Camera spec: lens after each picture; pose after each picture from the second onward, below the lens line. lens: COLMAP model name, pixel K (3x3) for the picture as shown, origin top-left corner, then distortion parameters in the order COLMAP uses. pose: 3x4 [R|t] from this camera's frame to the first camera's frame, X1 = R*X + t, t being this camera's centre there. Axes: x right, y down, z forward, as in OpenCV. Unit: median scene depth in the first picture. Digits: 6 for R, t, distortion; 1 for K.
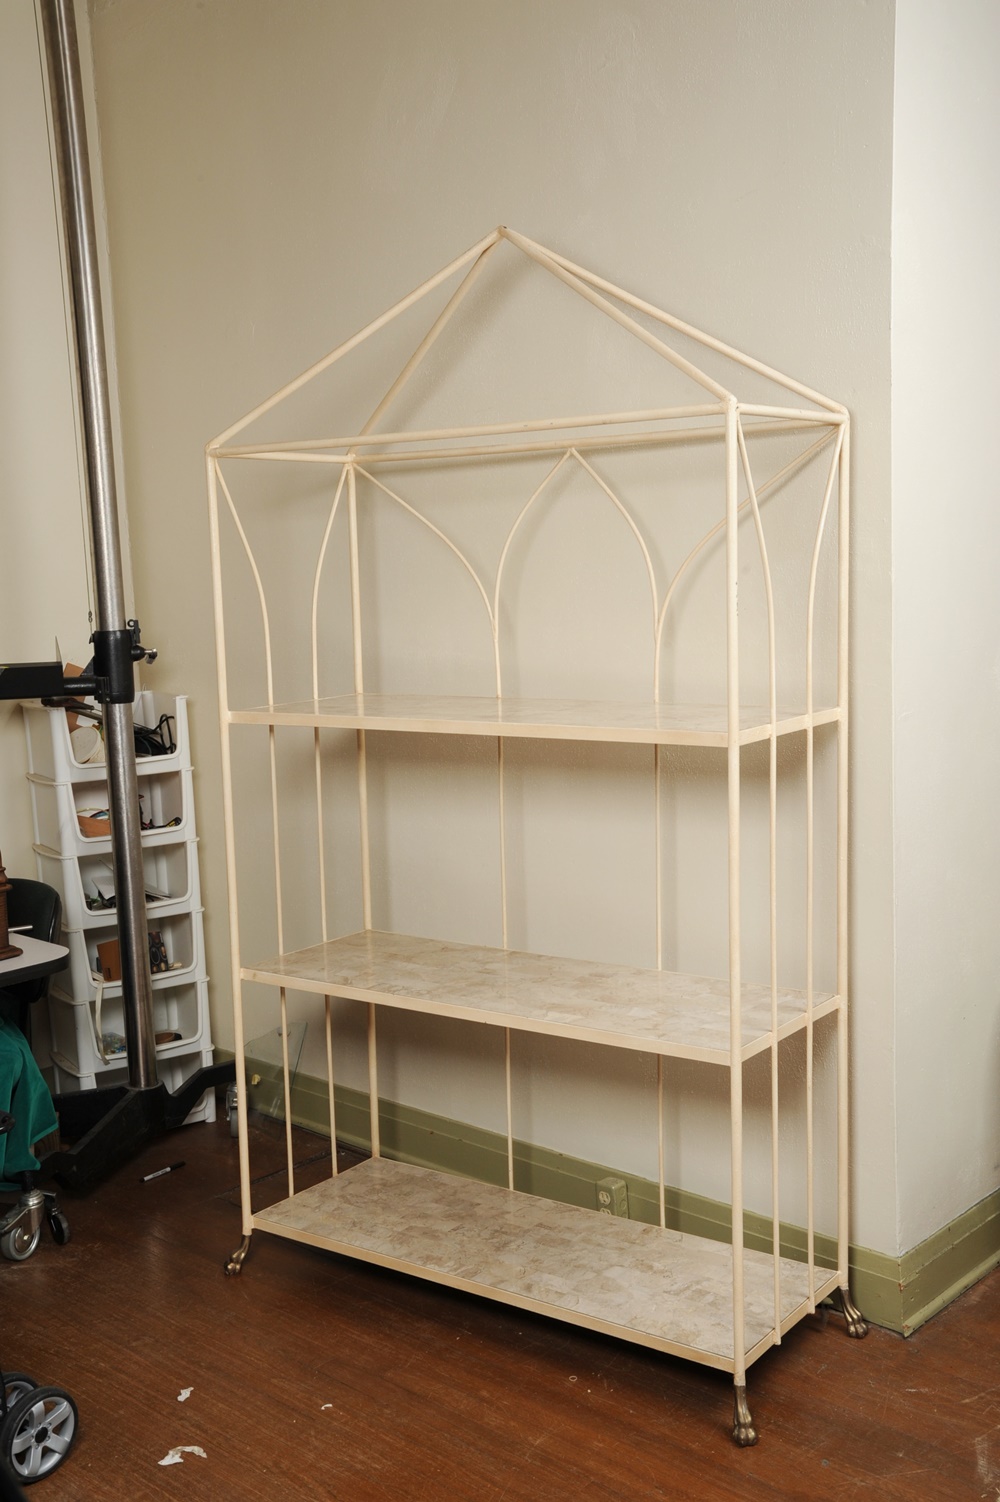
lens RADIAL K [[1668.5, 0, 488.3], [0, 1668.5, 752.3], [0, 0, 1]] dist [0.105990, 0.000000]
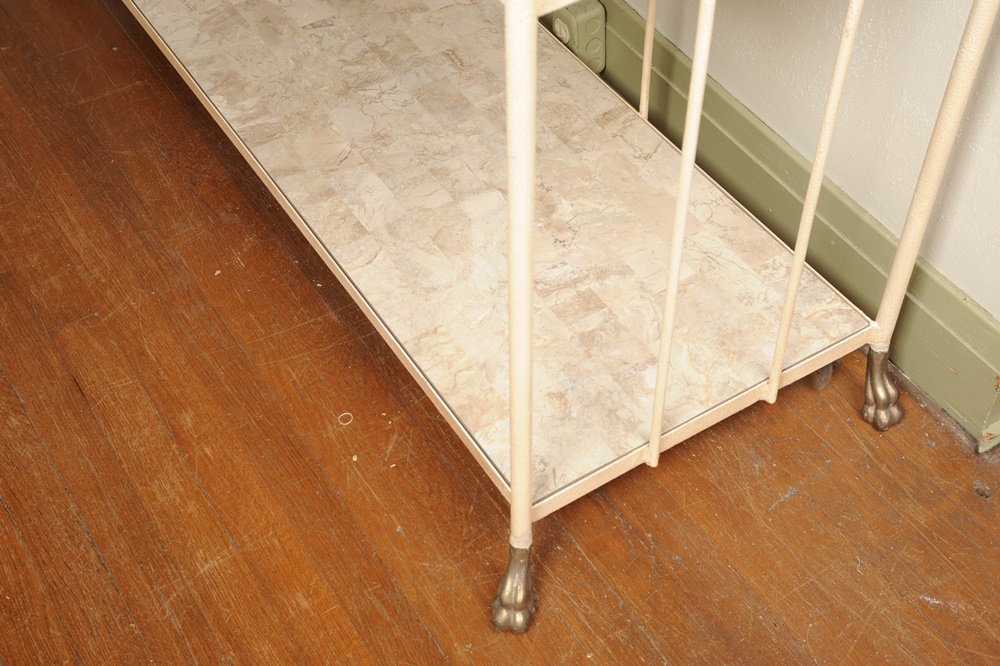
lens RADIAL K [[1365.4, 0, 497.2], [0, 1365.4, 333.4], [0, 0, 1]] dist [0.161083, 0.000000]
pose [[0.923644, 0.294674, -0.245049, 0.205248], [-0.052070, 0.729952, 0.681512, 0.029848], [0.379698, -0.616715, 0.689559, 0.668376]]
